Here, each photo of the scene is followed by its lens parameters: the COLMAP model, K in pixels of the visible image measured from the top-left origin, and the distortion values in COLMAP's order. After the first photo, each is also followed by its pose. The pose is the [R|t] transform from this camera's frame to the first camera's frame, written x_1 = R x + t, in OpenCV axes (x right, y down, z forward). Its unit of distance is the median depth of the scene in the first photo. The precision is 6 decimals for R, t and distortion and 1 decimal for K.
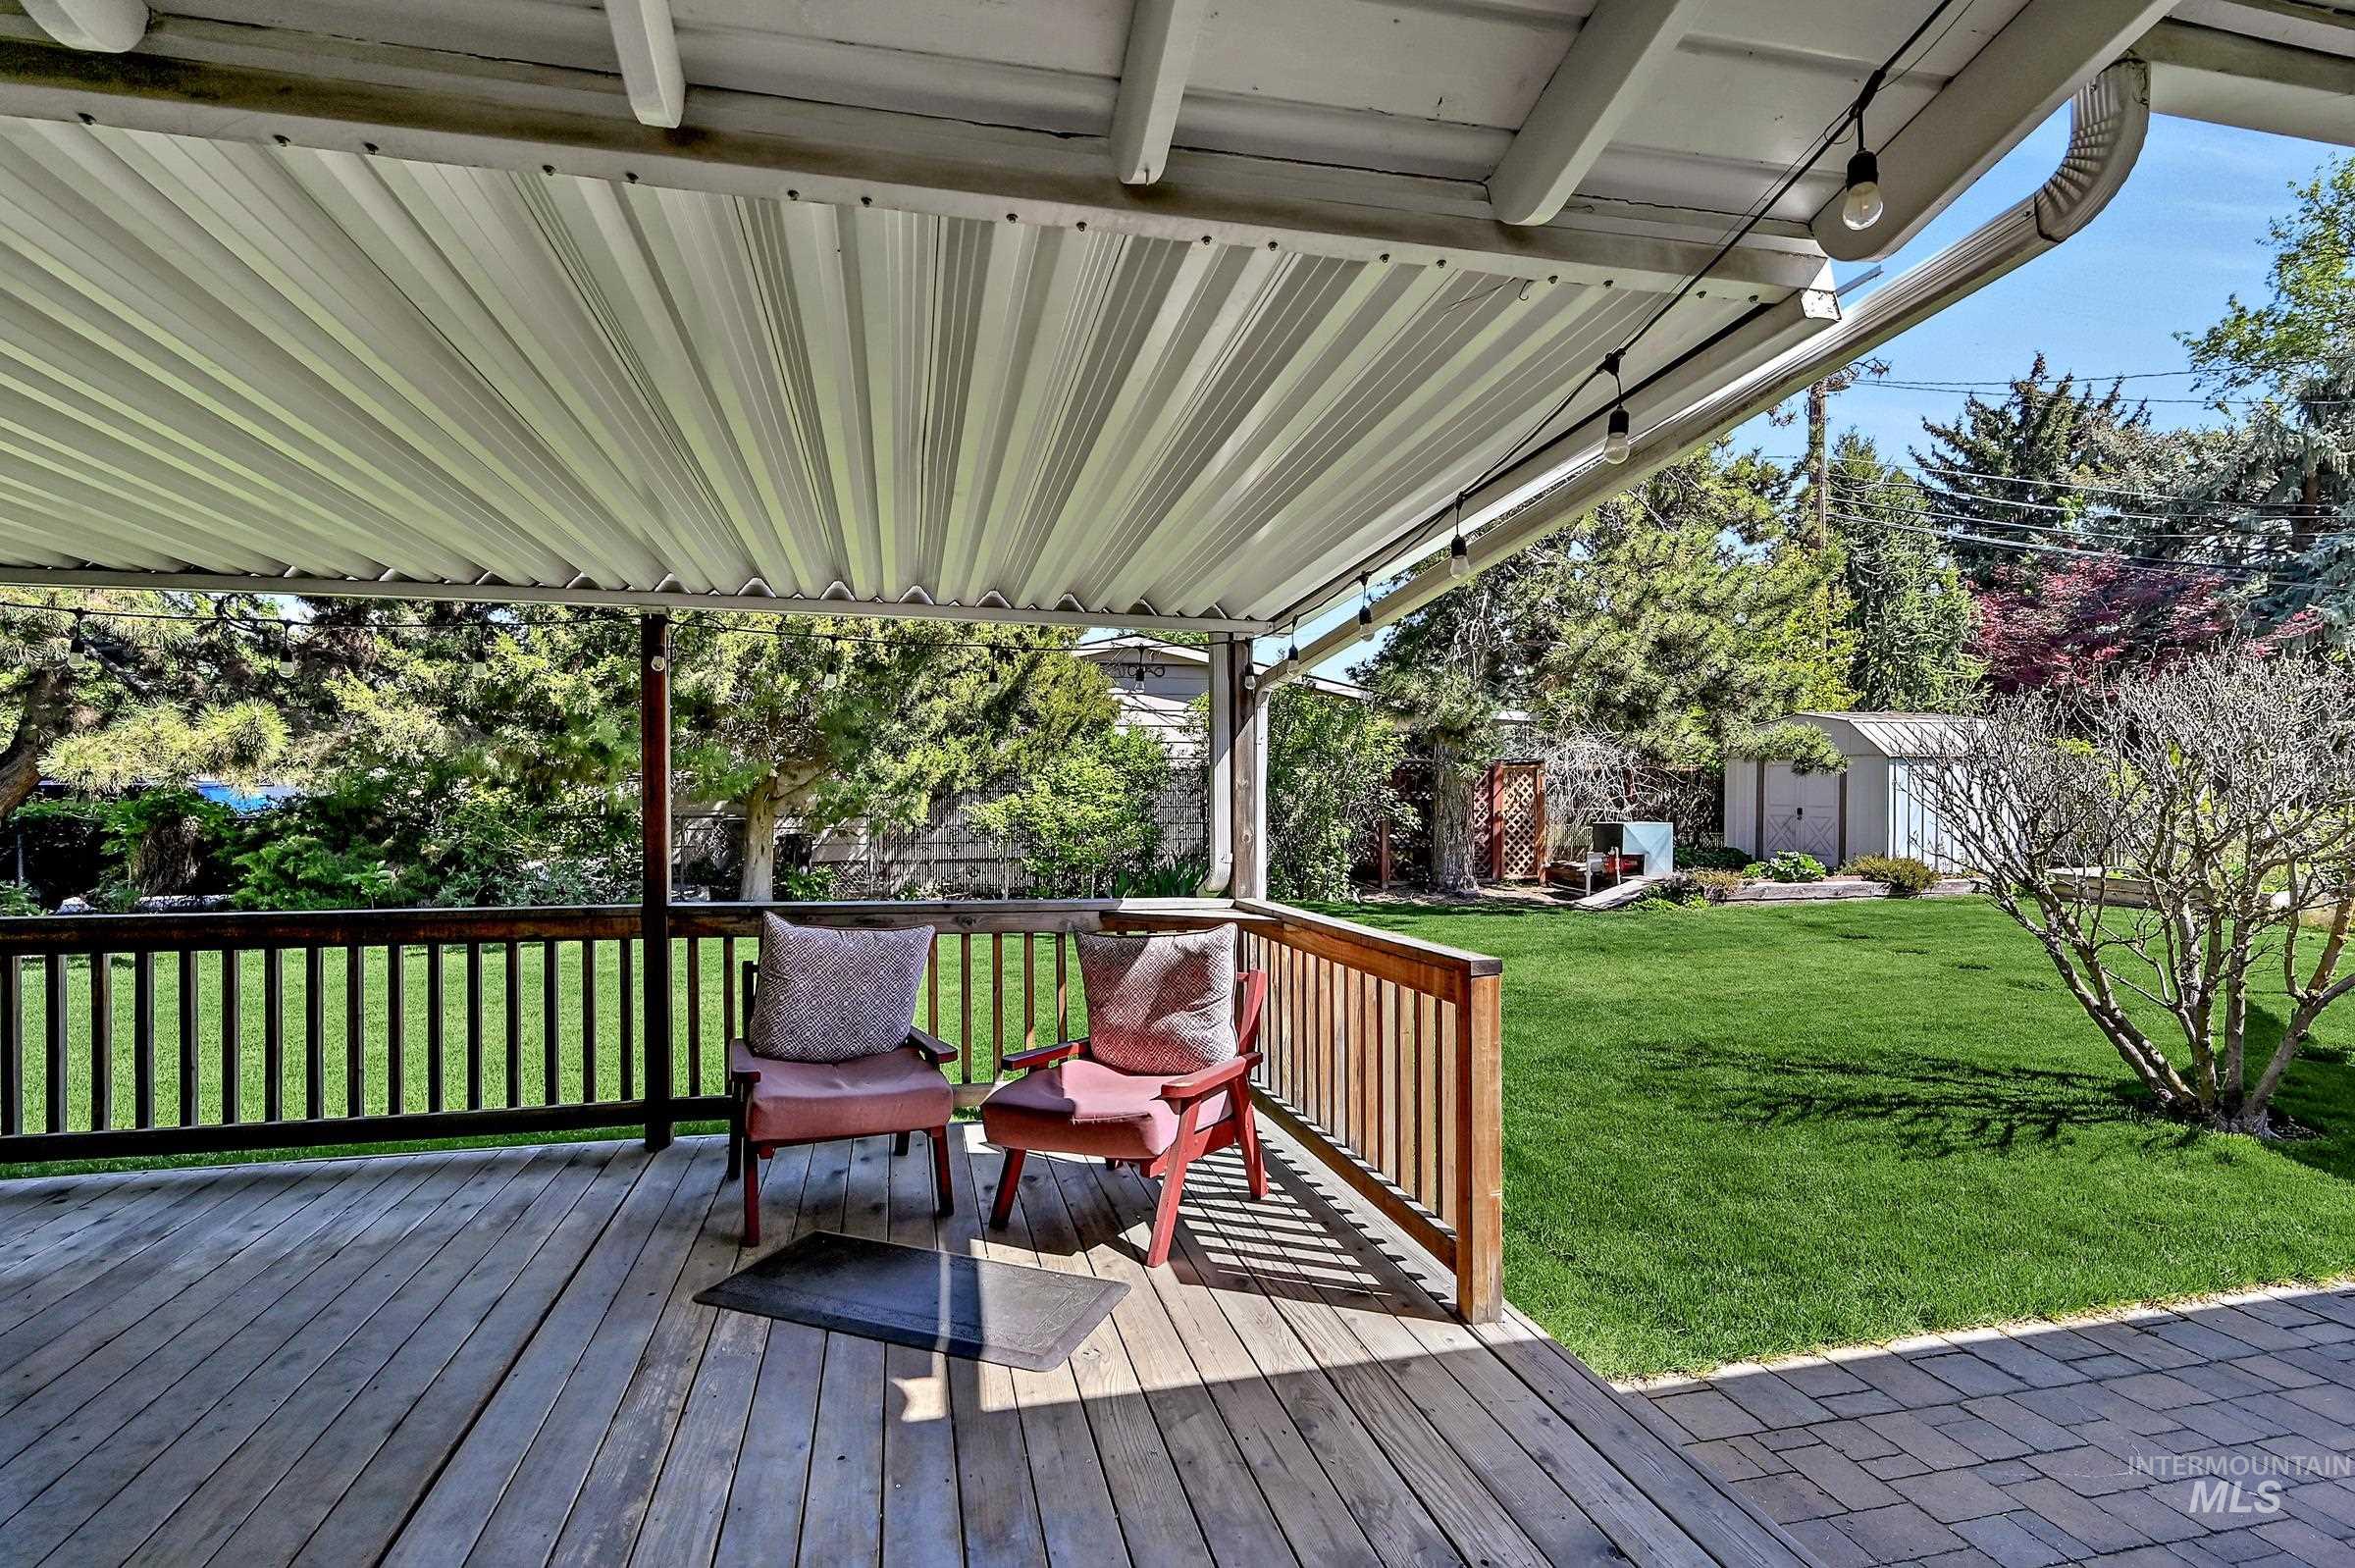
lens RADIAL K [[1107.6, 0, 1177.5], [0, 1107.6, 784.0], [0, 0, 1]] dist [0.000656, 0.000100]
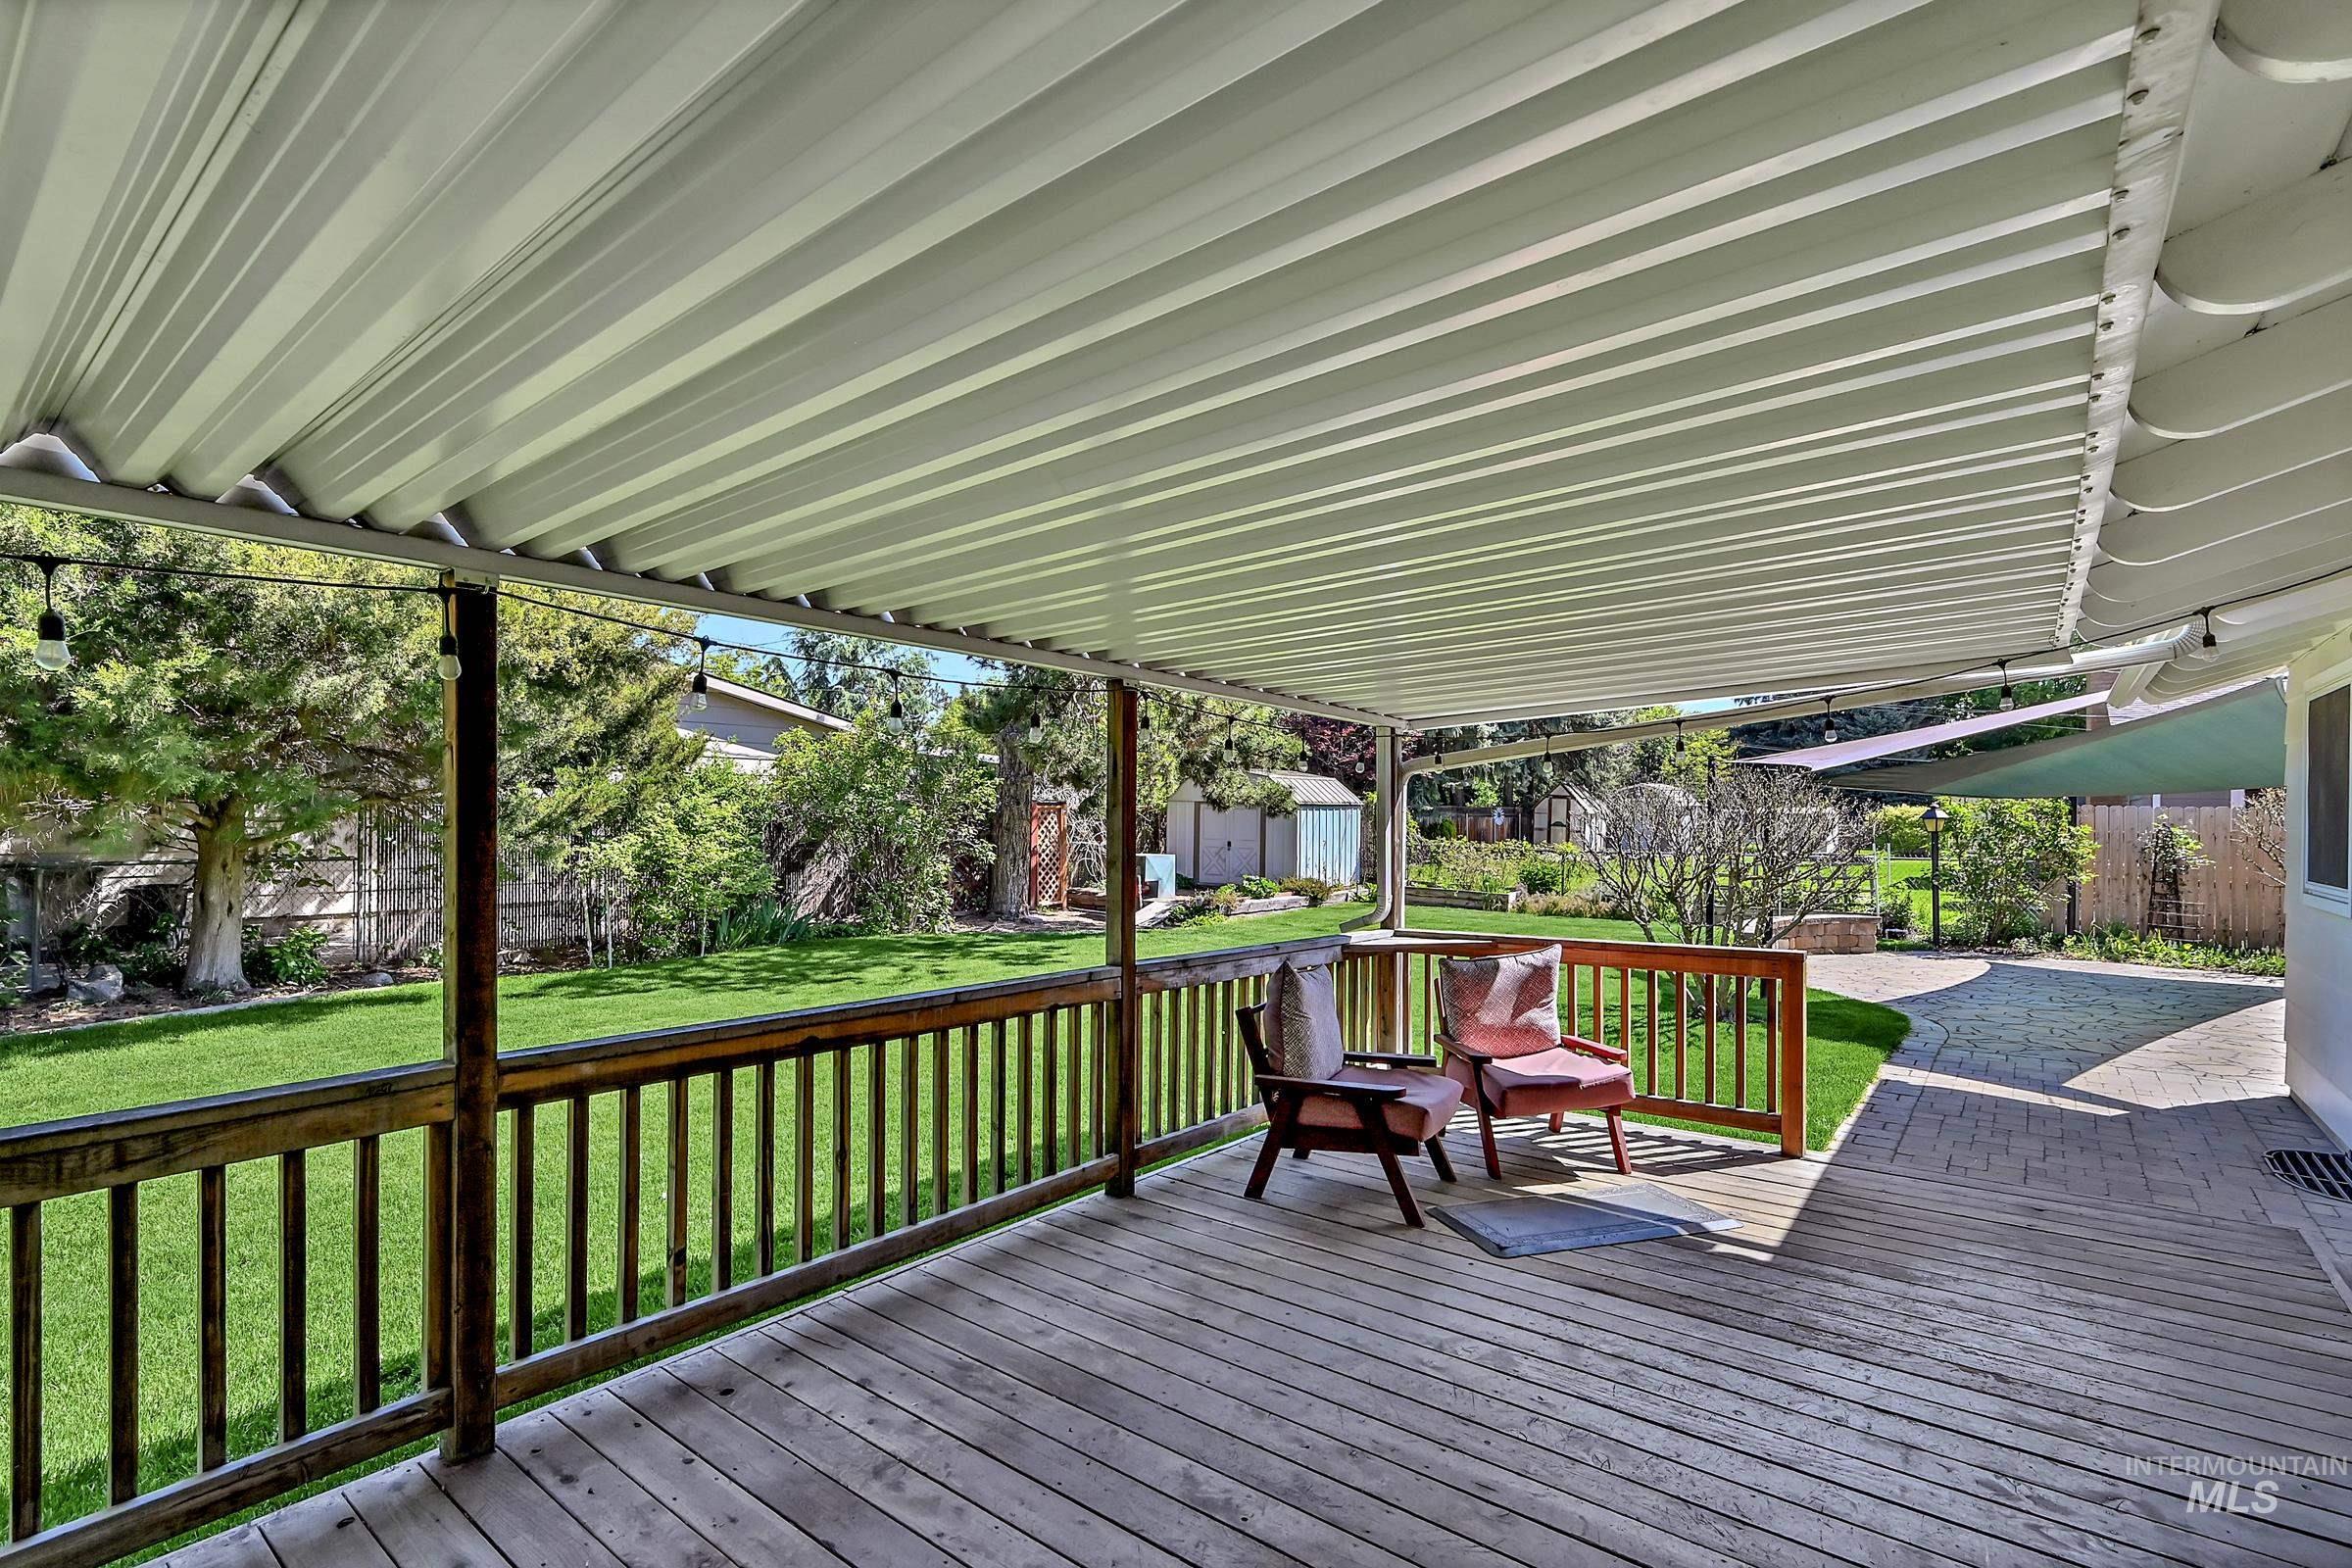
lens RADIAL K [[1064.3, 0, 1178.4], [0, 1064.3, 825.5], [0, 0, 1]] dist [-0.000461, -0.000074]
pose [[0.792038, 0.003021, 0.610464, -1.186043], [-0.010642, 0.999904, 0.008859, -0.035939], [-0.610379, -0.013513, 0.791995, 0.202972]]
